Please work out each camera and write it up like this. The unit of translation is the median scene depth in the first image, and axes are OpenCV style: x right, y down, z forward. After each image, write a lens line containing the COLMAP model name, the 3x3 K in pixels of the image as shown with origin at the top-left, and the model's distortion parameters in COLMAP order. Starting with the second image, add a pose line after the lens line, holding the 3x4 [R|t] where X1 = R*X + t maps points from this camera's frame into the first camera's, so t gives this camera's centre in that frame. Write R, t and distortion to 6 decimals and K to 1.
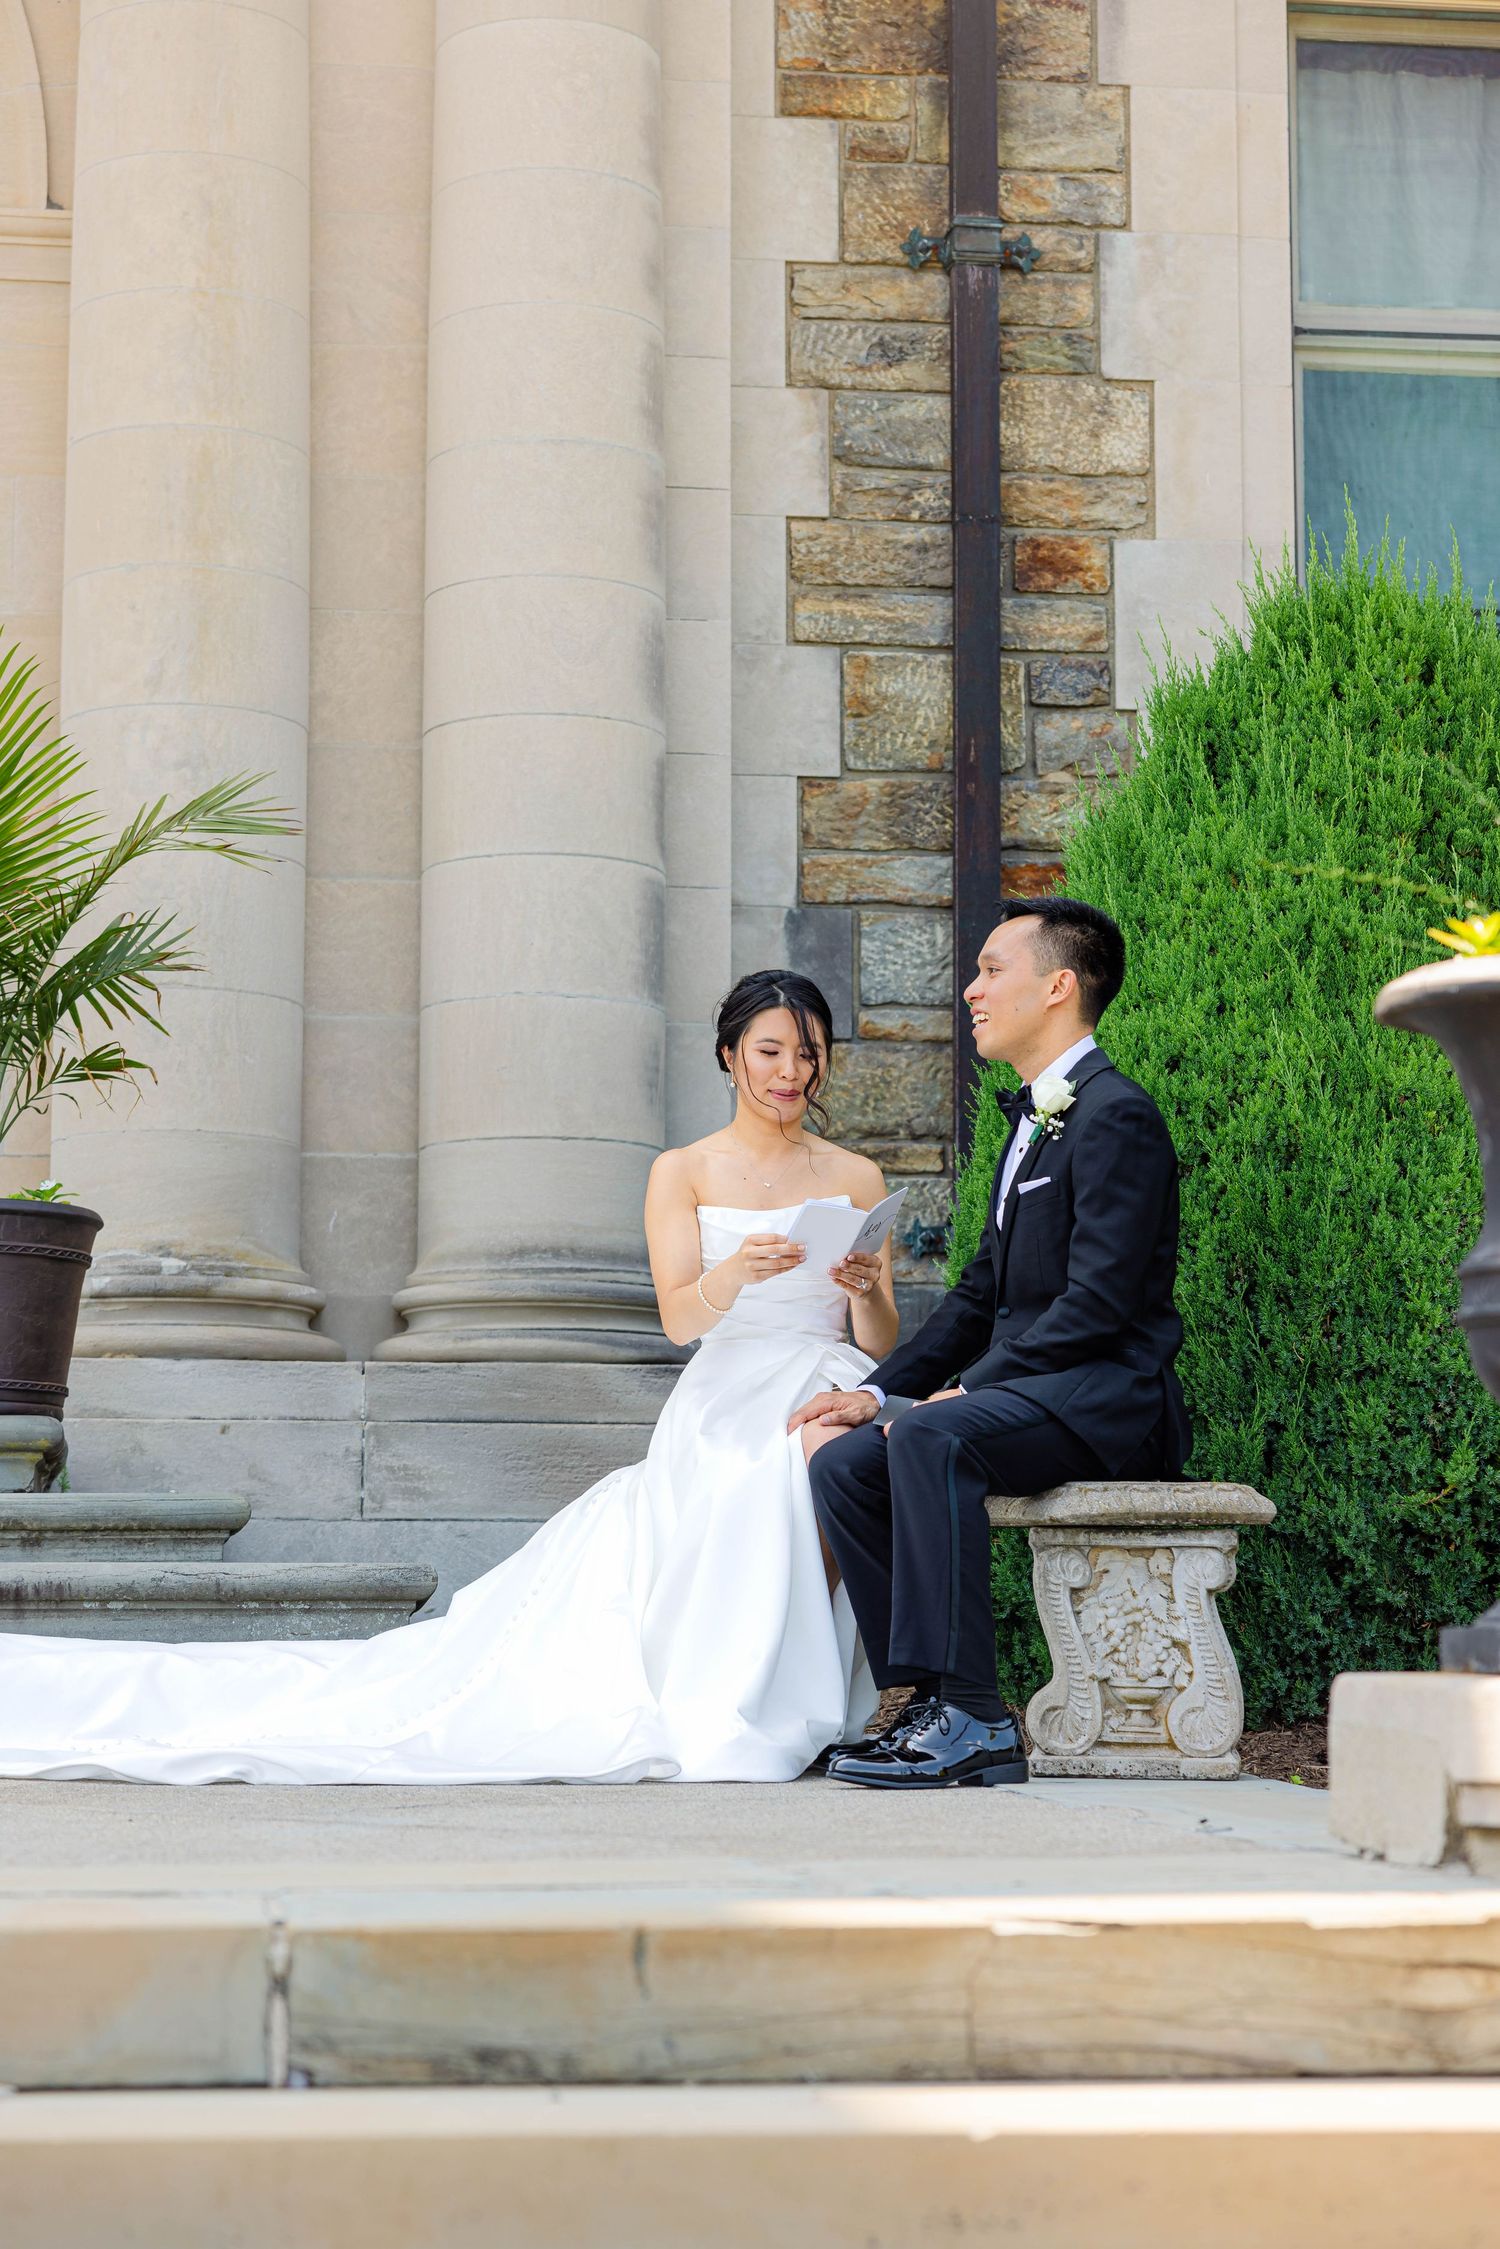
lens RADIAL K [[4495.4, 0, 852.5], [0, 4495.4, 1141.2], [0, 0, 1]] dist [0.082256, 0.000000]
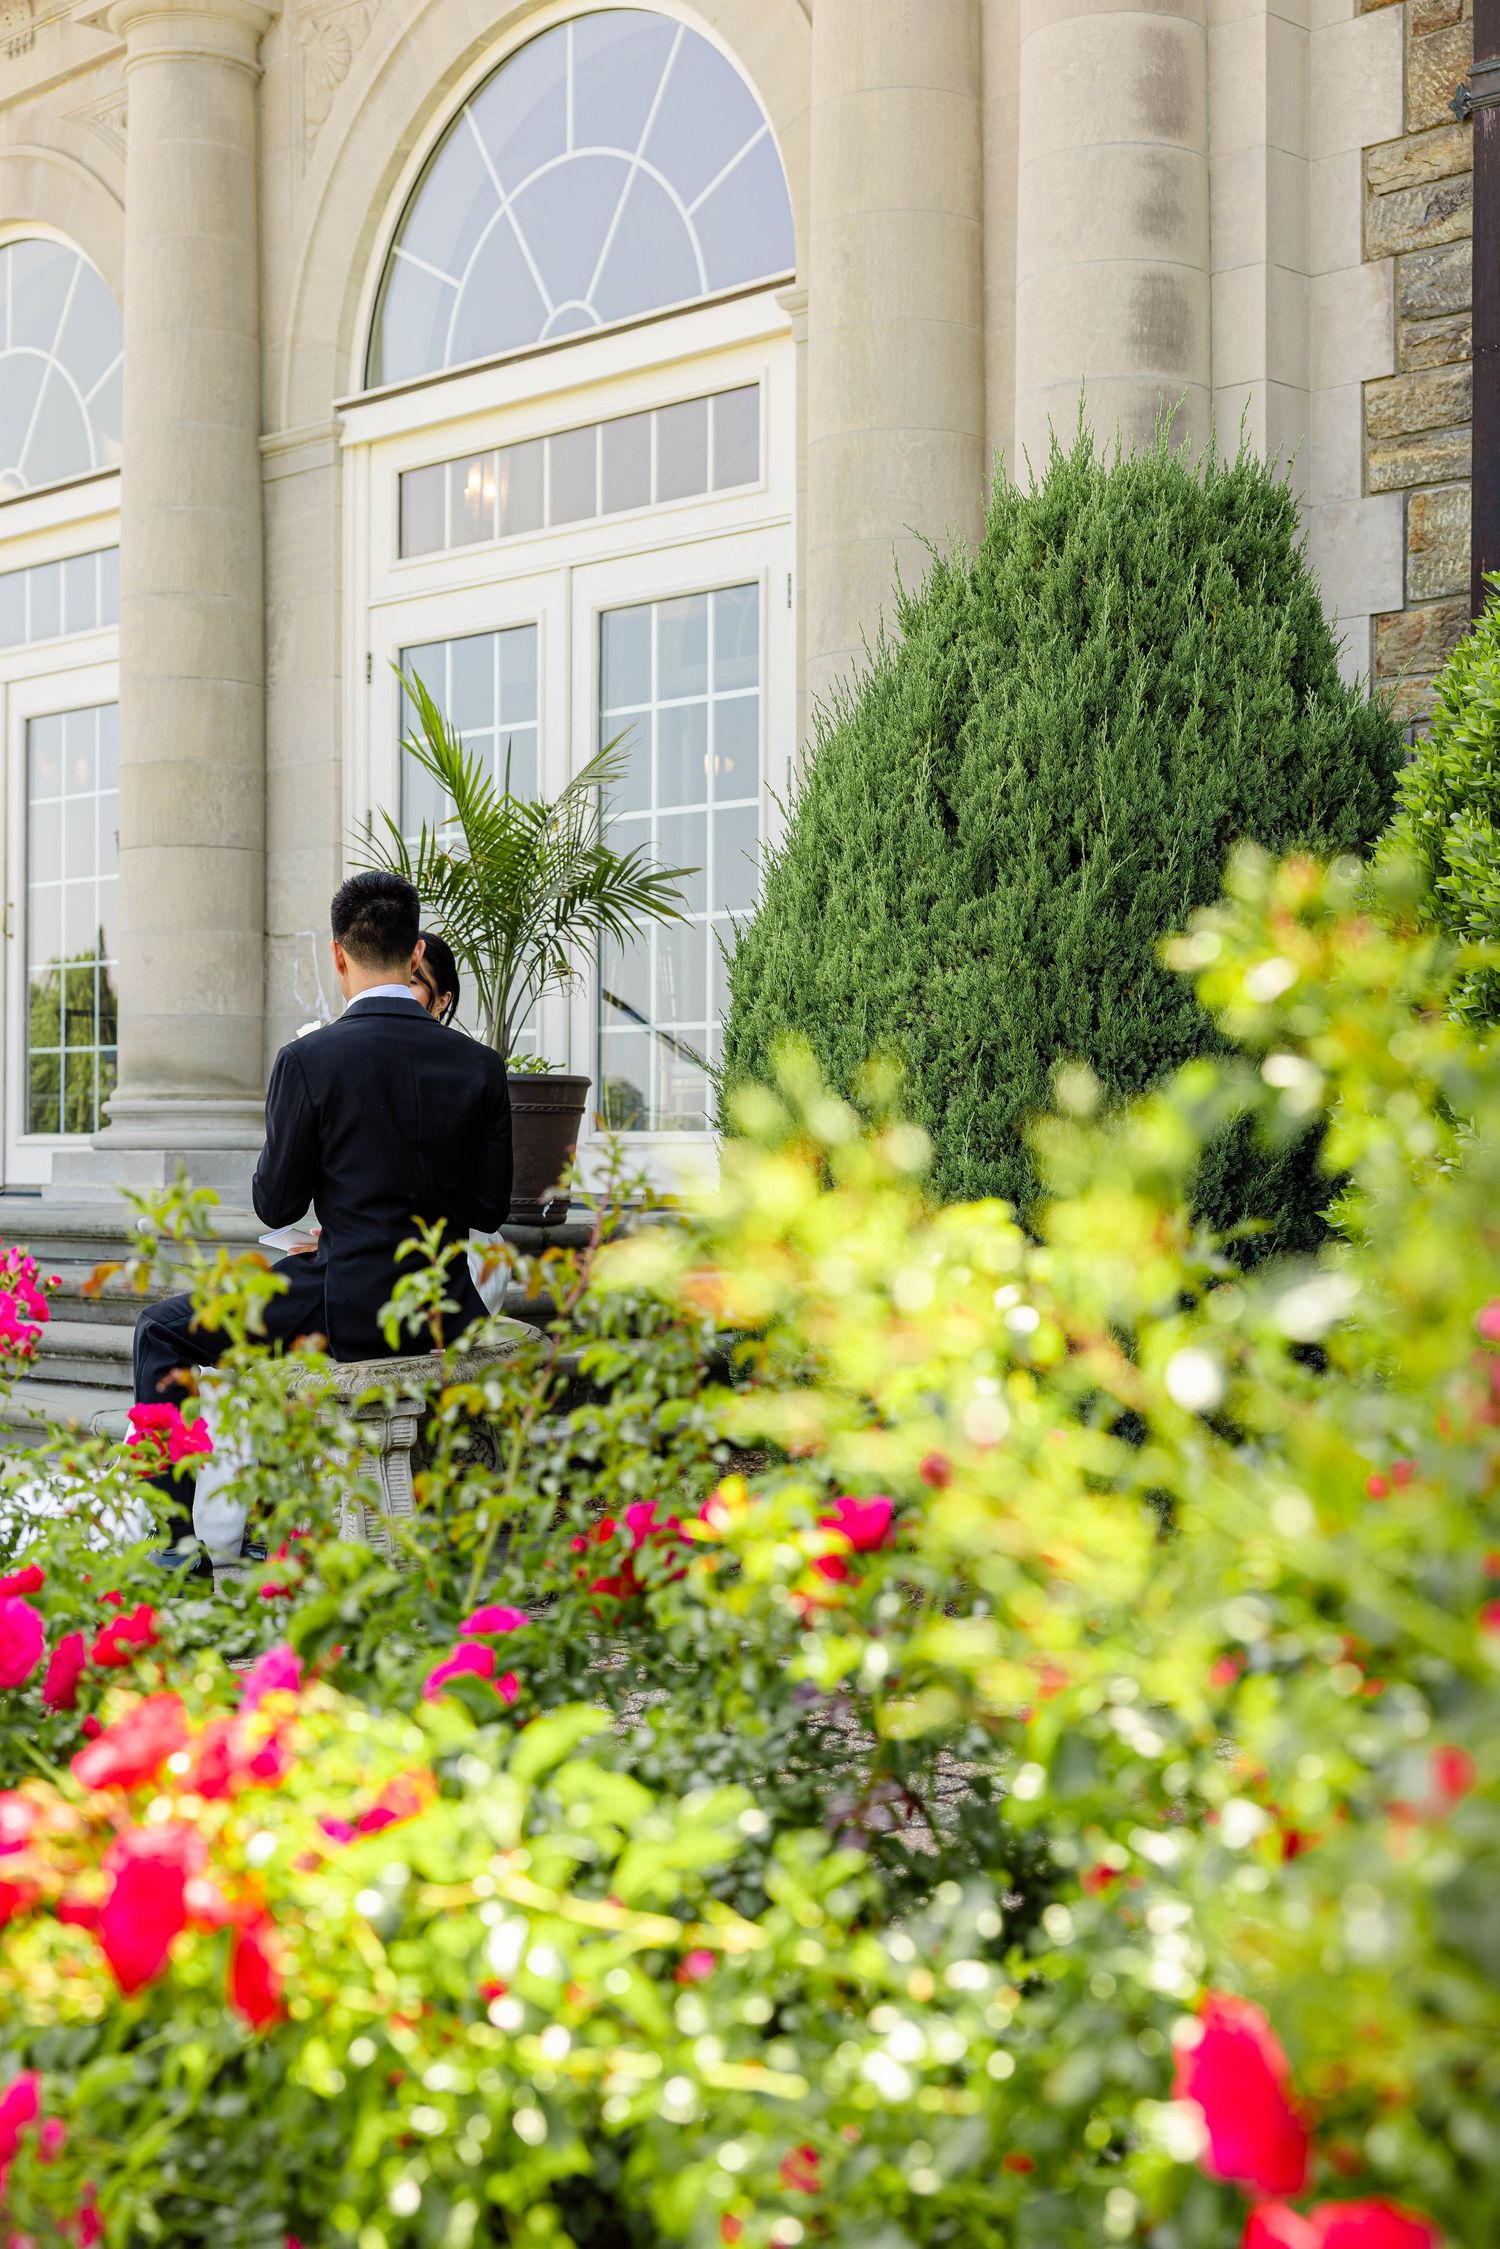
lens RADIAL K [[3191.7, 0, 737.7], [0, 3191.7, 1120.2], [0, 0, 1]] dist [0.047689, 0.000000]
pose [[0.584816, -0.005447, -0.811148, 0.541295], [0.099692, 0.992879, 0.065207, -0.022877], [0.805017, -0.118999, 0.581195, 0.383292]]
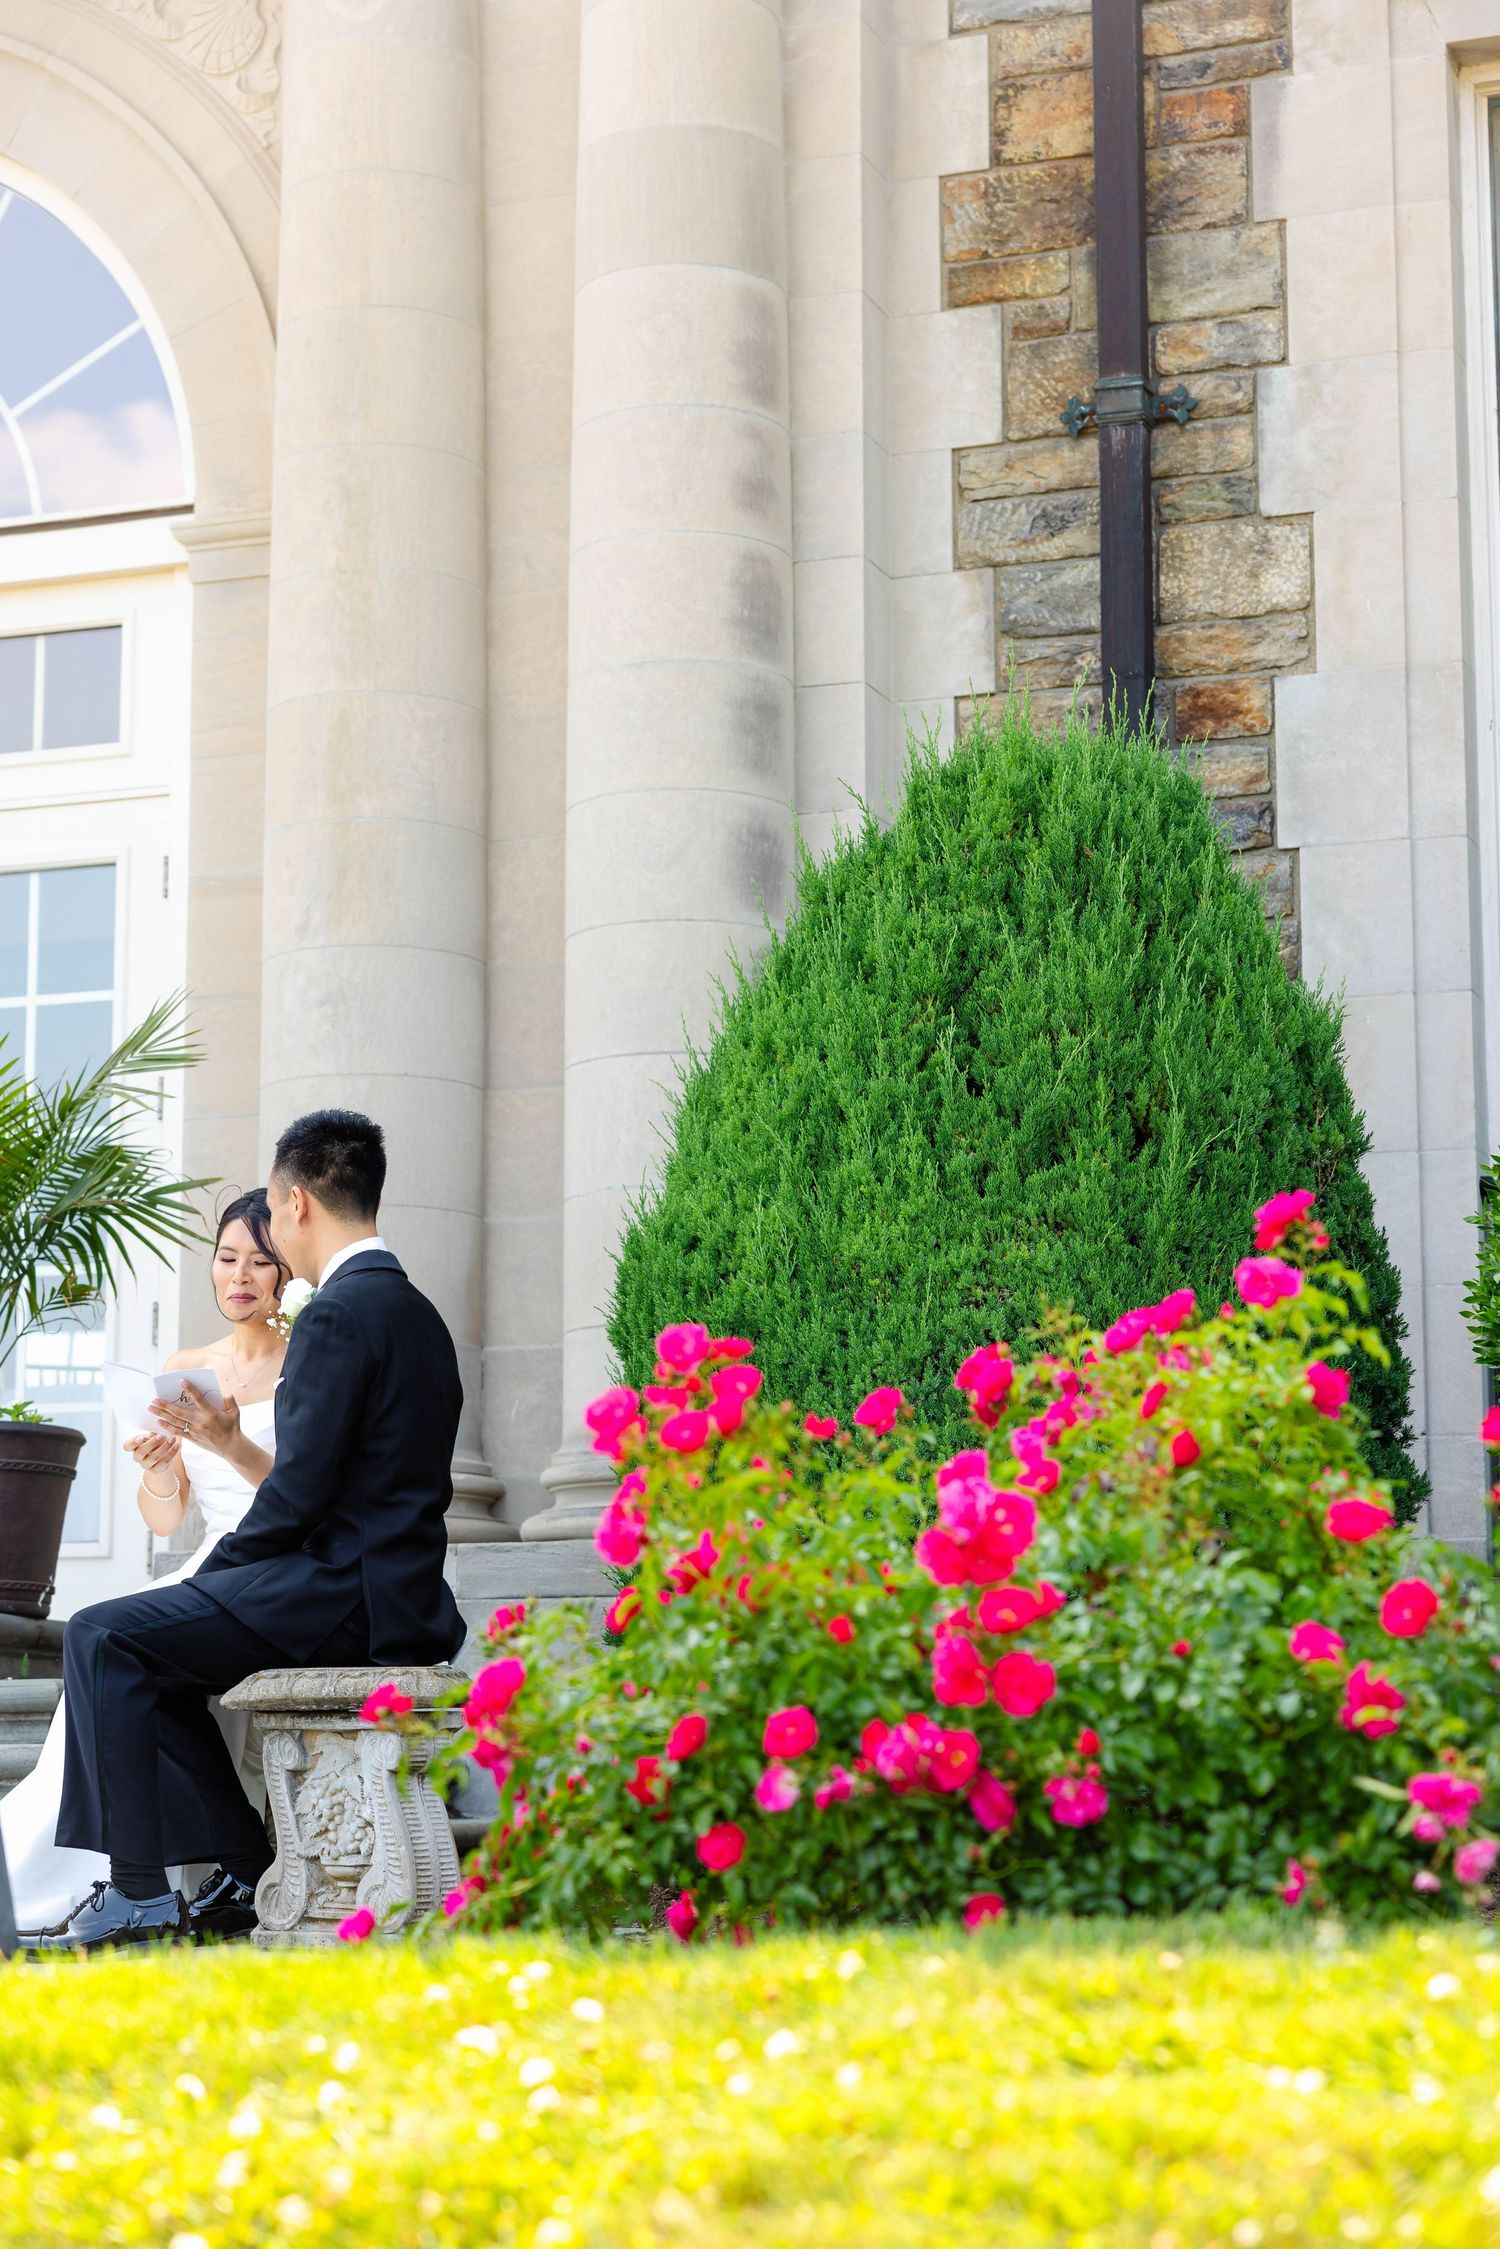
lens RADIAL K [[4495.4, 0, 766.6], [0, 4495.4, 1126.2], [0, 0, 1]] dist [0.082256, 0.000000]
pose [[0.876820, -0.073885, -0.475109, 0.424191], [0.059490, 0.997201, -0.045285, 0.002351], [0.477125, 0.011443, 0.878761, 0.081563]]
